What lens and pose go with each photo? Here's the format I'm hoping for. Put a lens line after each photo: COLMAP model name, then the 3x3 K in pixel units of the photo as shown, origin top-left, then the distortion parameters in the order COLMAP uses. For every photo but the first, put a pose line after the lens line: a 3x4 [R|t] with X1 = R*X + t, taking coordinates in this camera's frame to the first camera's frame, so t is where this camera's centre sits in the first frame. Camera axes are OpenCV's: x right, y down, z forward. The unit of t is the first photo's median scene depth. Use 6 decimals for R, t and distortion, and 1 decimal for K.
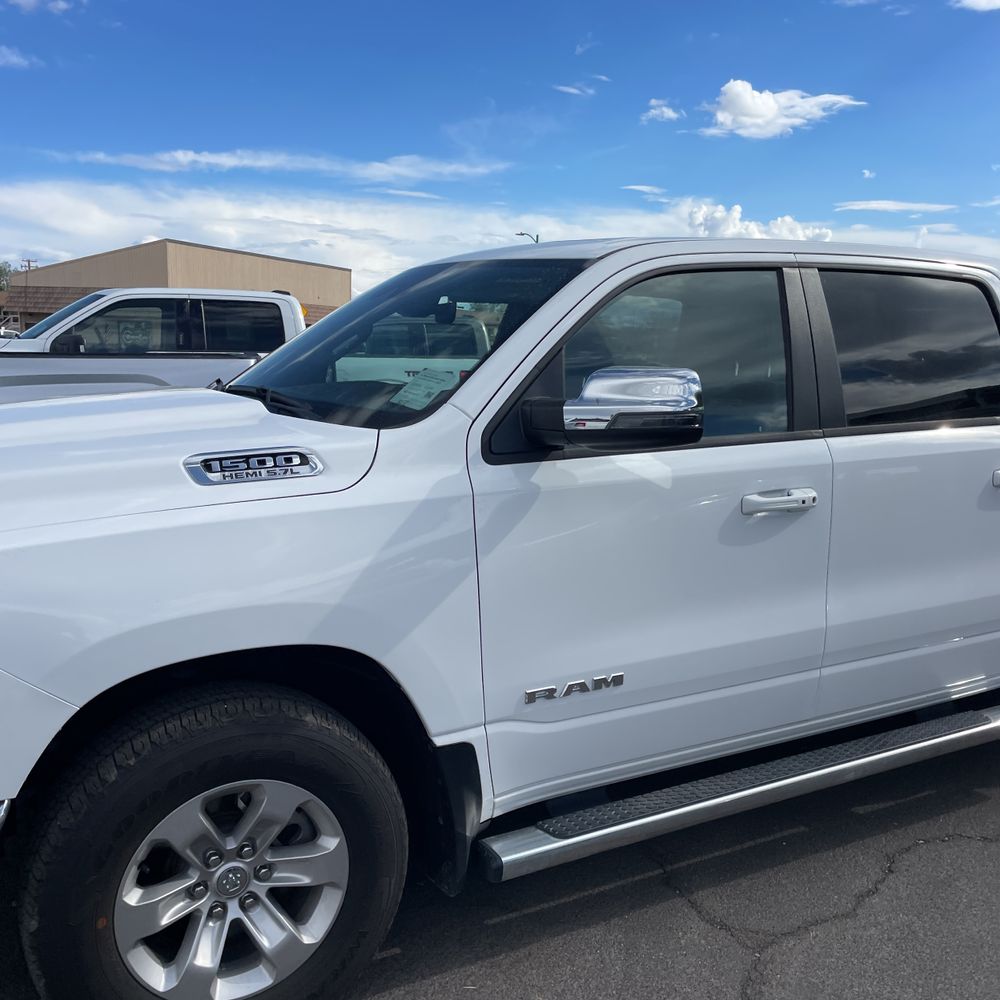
lens RADIAL K [[996.3, 0, 502.5], [0, 996.3, 507.7], [0, 0, 1]] dist [0.087915, -0.121736]
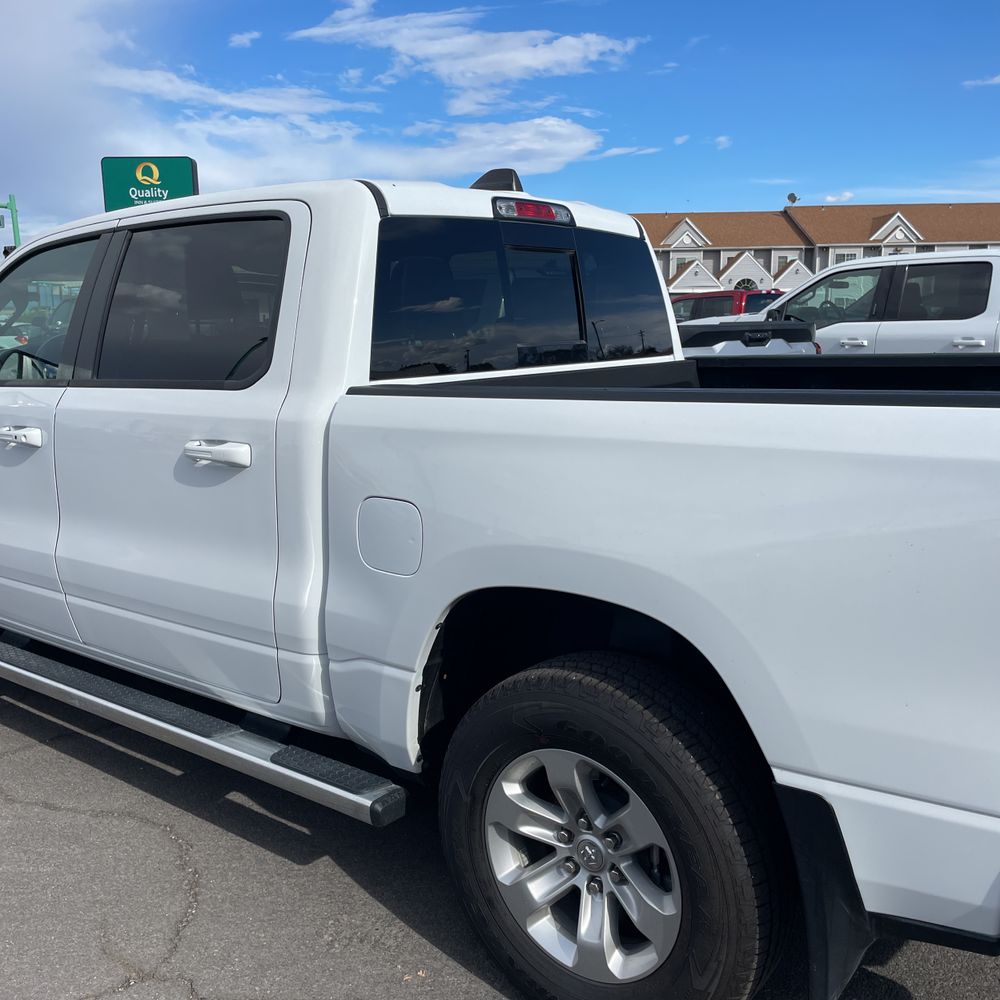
lens RADIAL K [[996.3, 0, 502.5], [0, 996.3, 507.7], [0, 0, 1]] dist [0.087915, -0.121736]
pose [[0.372926, 0.141001, -0.917085, 1.804445], [-0.123305, 0.987151, 0.101633, -0.129252], [0.919631, 0.075180, 0.385521, 1.208747]]
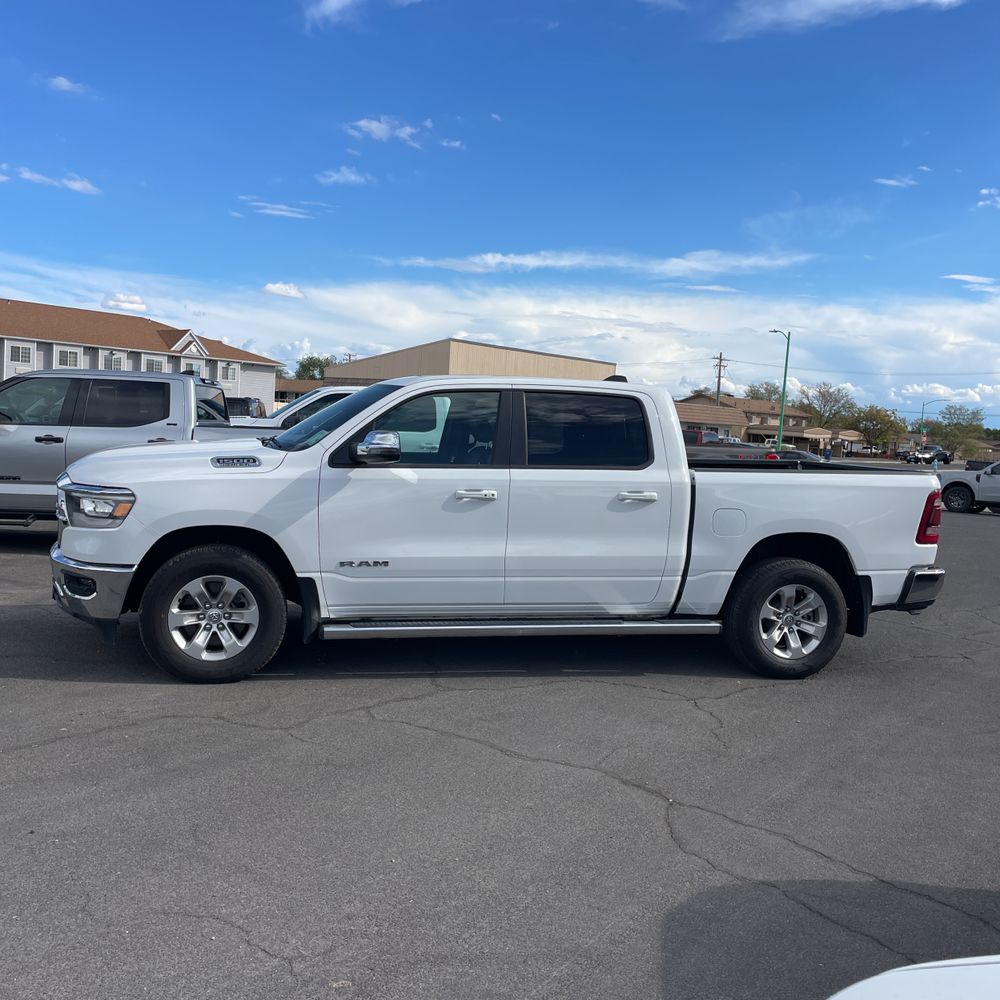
lens RADIAL K [[996.3, 0, 502.5], [0, 996.3, 507.7], [0, 0, 1]] dist [0.087915, -0.121736]
pose [[0.961737, 0.045352, -0.270194, 1.041508], [-0.068998, 0.994510, -0.078666, 0.216000], [0.265143, 0.094299, 0.959587, -1.218987]]
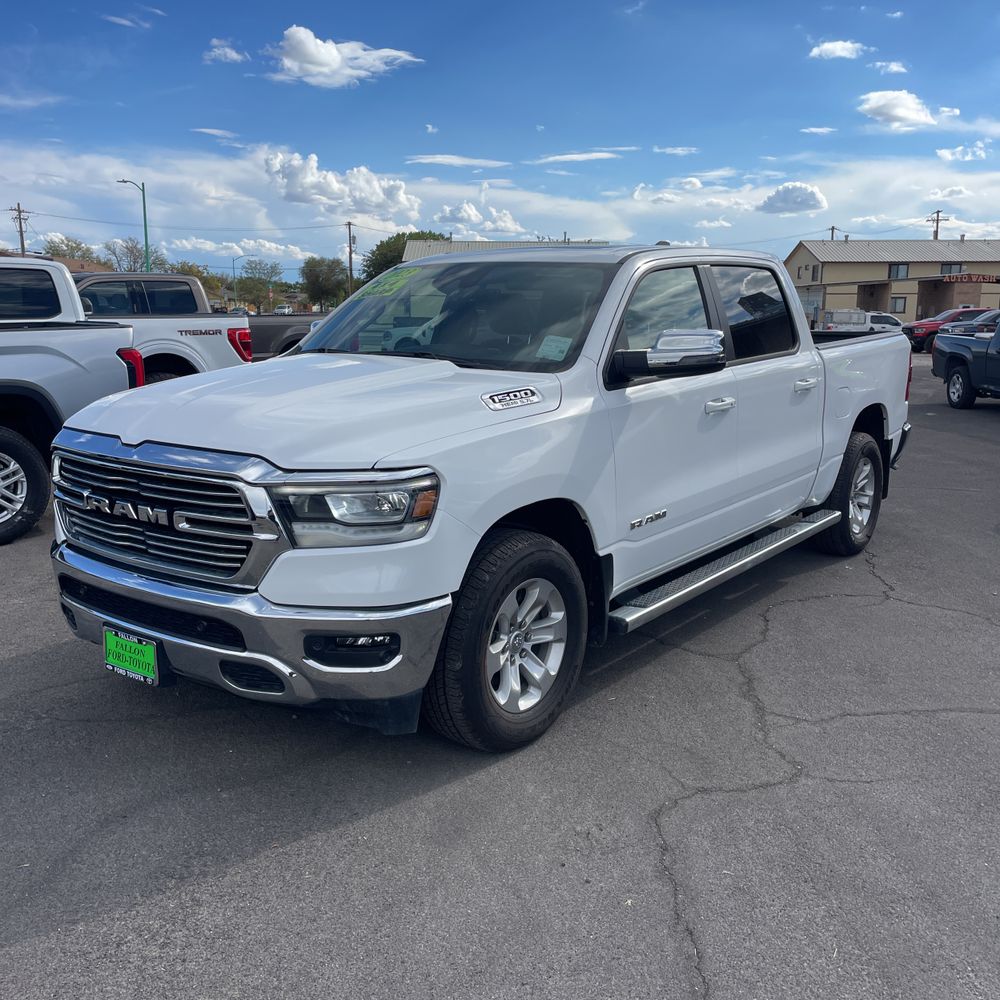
lens RADIAL K [[986.6, 0, 505.9], [0, 986.6, 495.6], [0, 0, 1]] dist [0.097632, -0.132202]
pose [[0.921564, -0.097445, 0.375798, -0.797678], [0.082959, 0.995057, 0.054581, 0.027132], [-0.379260, -0.019124, 0.925093, -0.480091]]
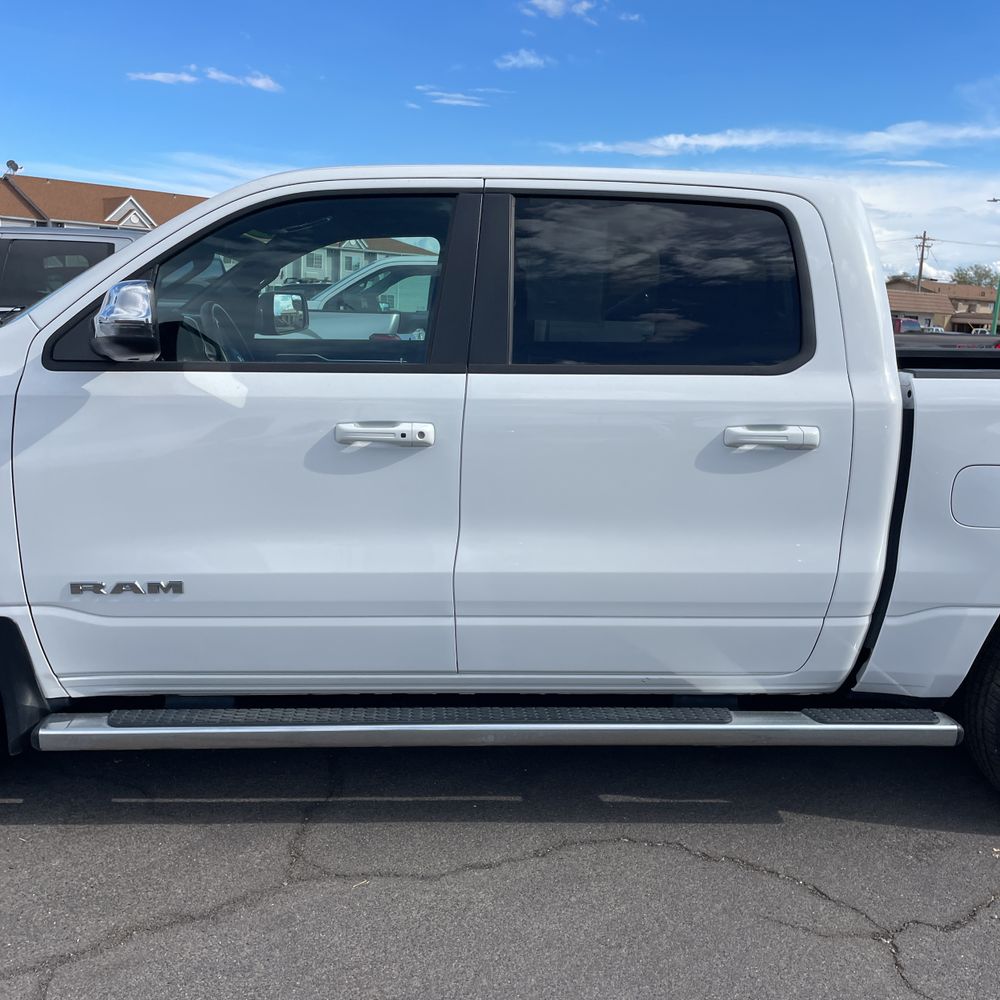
lens RADIAL K [[996.3, 0, 502.5], [0, 996.3, 507.7], [0, 0, 1]] dist [0.087915, -0.121736]
pose [[0.900905, 0.092375, -0.424072, 0.890395], [-0.084372, 0.995723, 0.037657, 0.022052], [0.425737, 0.001855, 0.904845, 0.209833]]
